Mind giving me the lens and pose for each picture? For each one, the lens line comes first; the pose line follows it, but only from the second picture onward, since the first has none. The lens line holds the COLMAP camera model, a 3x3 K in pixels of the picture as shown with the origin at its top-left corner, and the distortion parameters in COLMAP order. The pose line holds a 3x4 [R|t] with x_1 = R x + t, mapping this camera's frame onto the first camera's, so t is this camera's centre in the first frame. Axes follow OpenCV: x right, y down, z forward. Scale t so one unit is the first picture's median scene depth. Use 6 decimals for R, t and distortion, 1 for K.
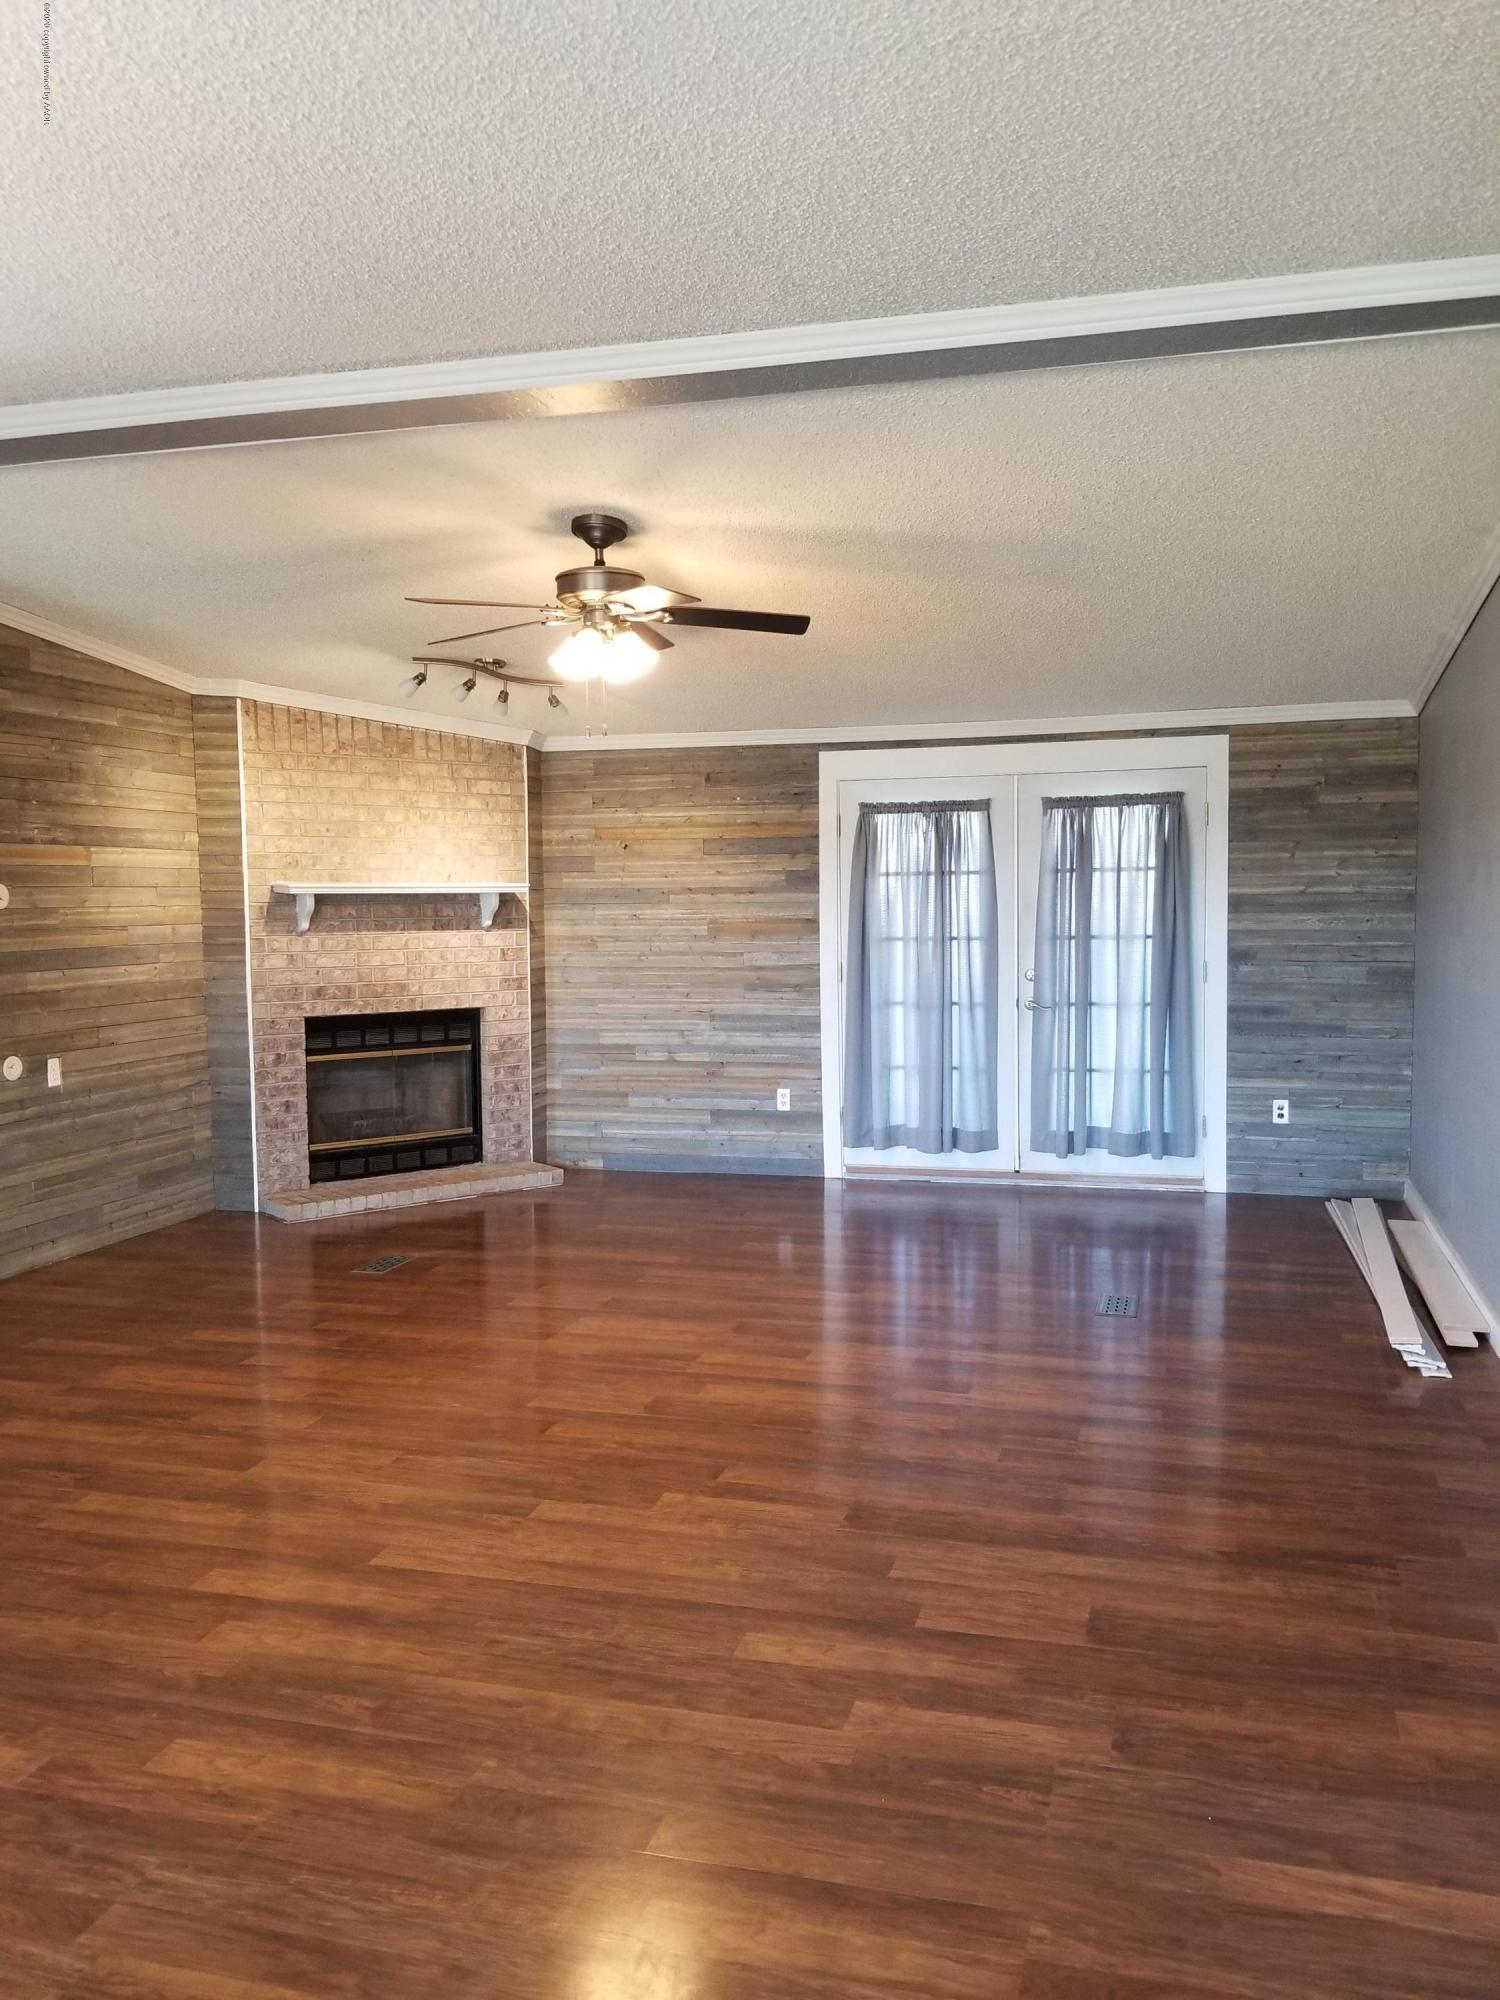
lens RADIAL K [[1539.0, 0, 791.4], [0, 1539.0, 1019.6], [0, 0, 1]] dist [0.133572, -0.299852]
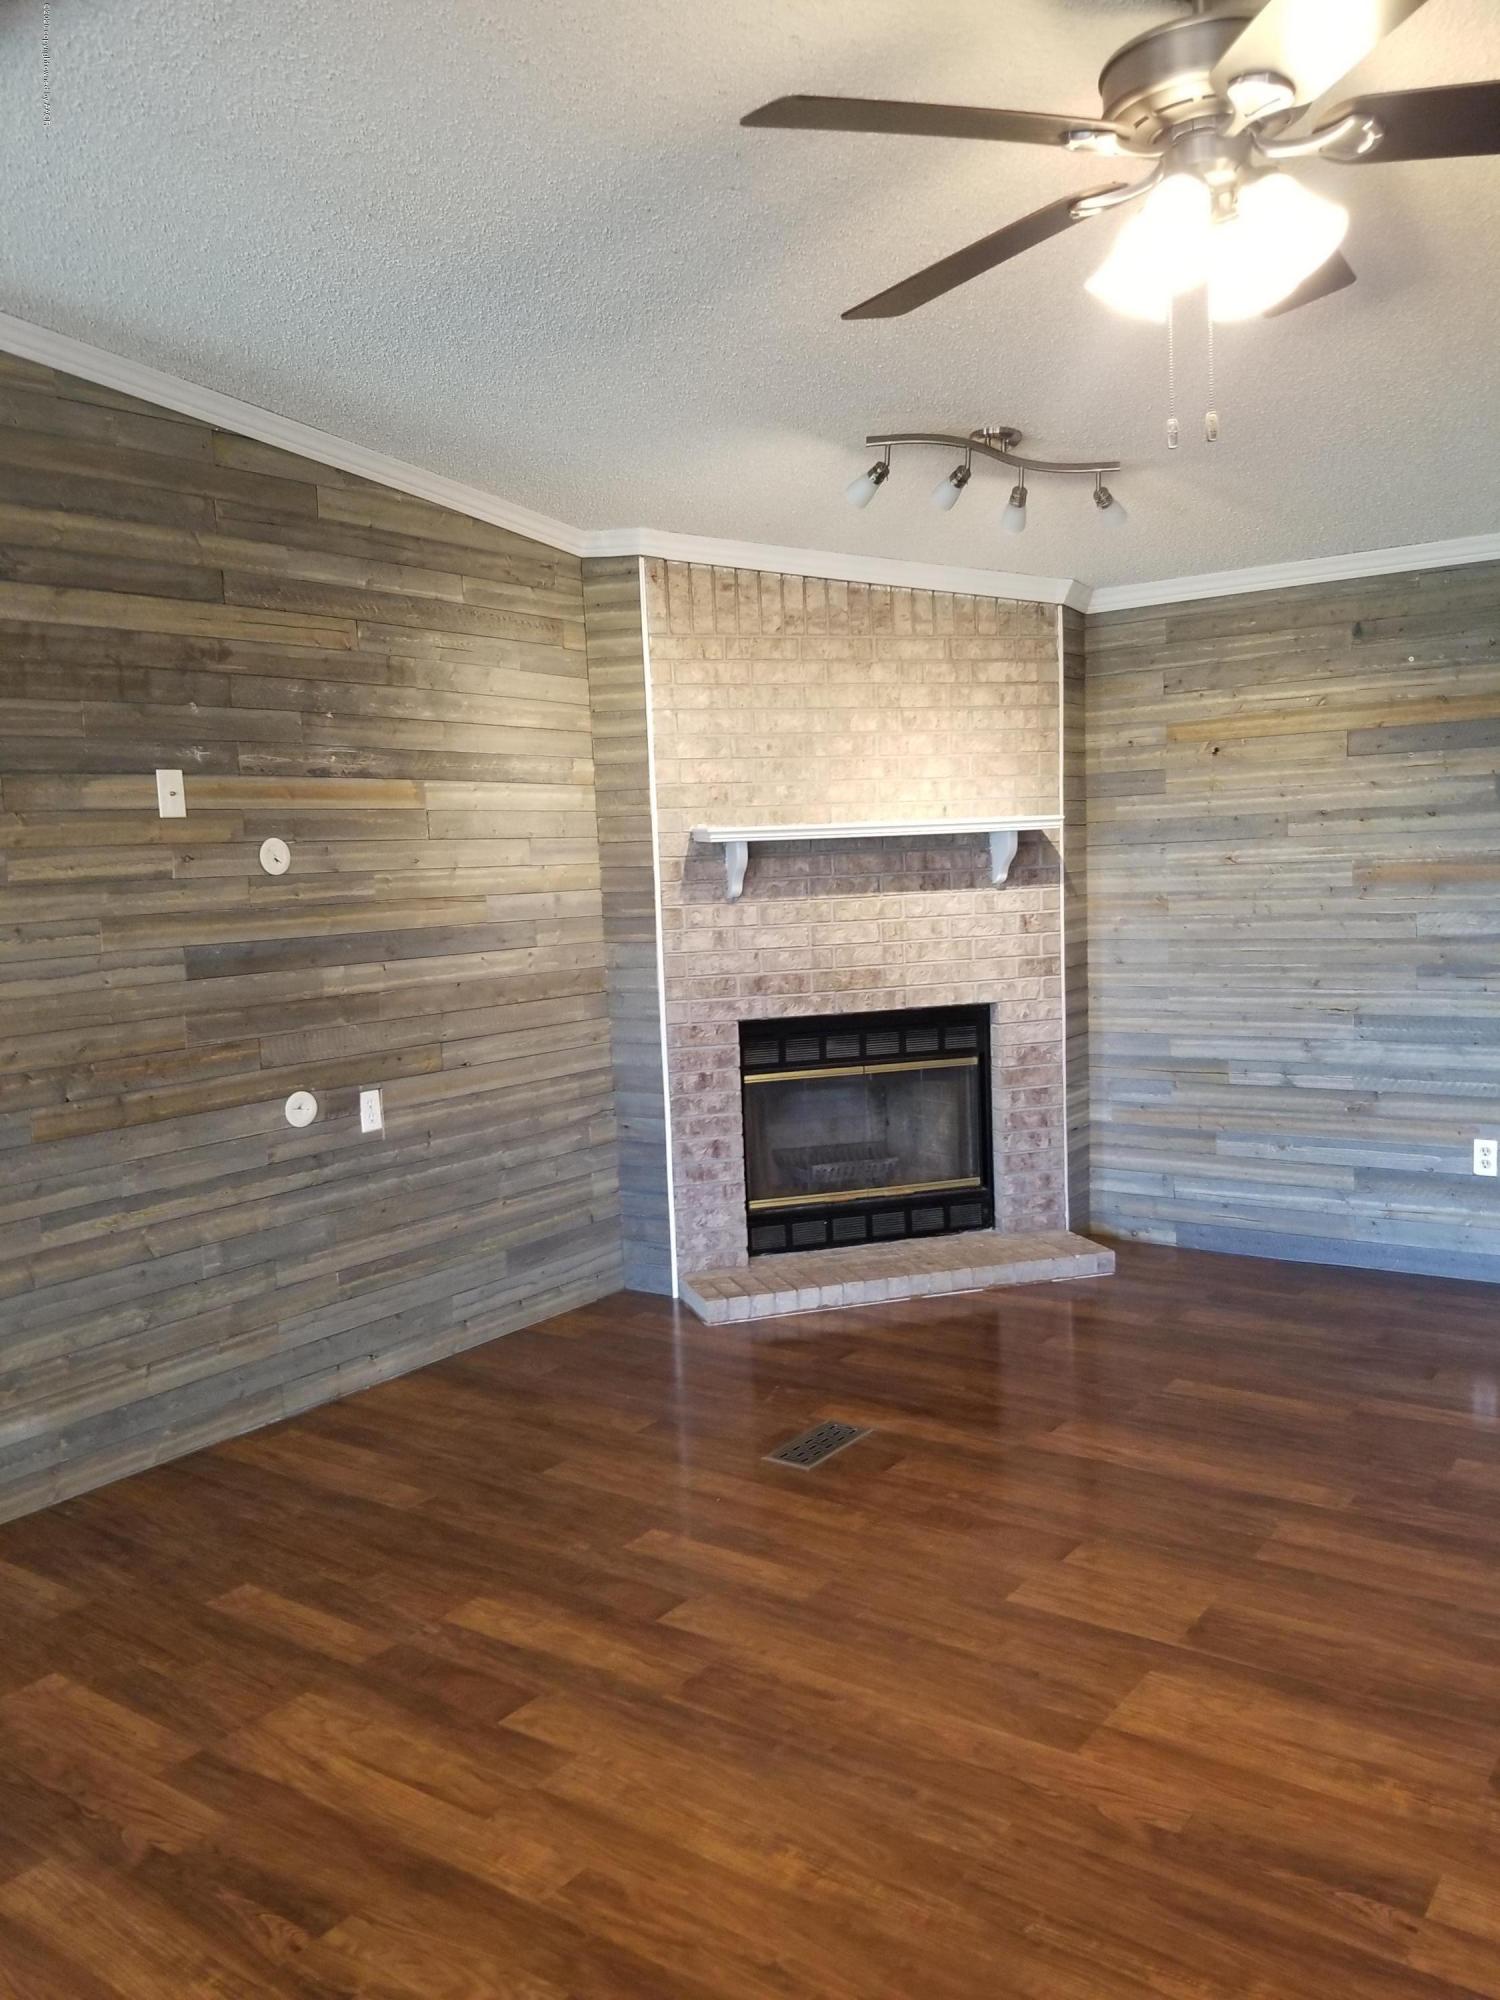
lens RADIAL K [[1539.0, 0, 791.4], [0, 1539.0, 1019.6], [0, 0, 1]] dist [0.133572, -0.299852]
pose [[0.937595, 0.008595, -0.347624, -0.052015], [0.002575, 0.999495, 0.031658, -0.023778], [0.347720, -0.030577, 0.937100, 0.363984]]
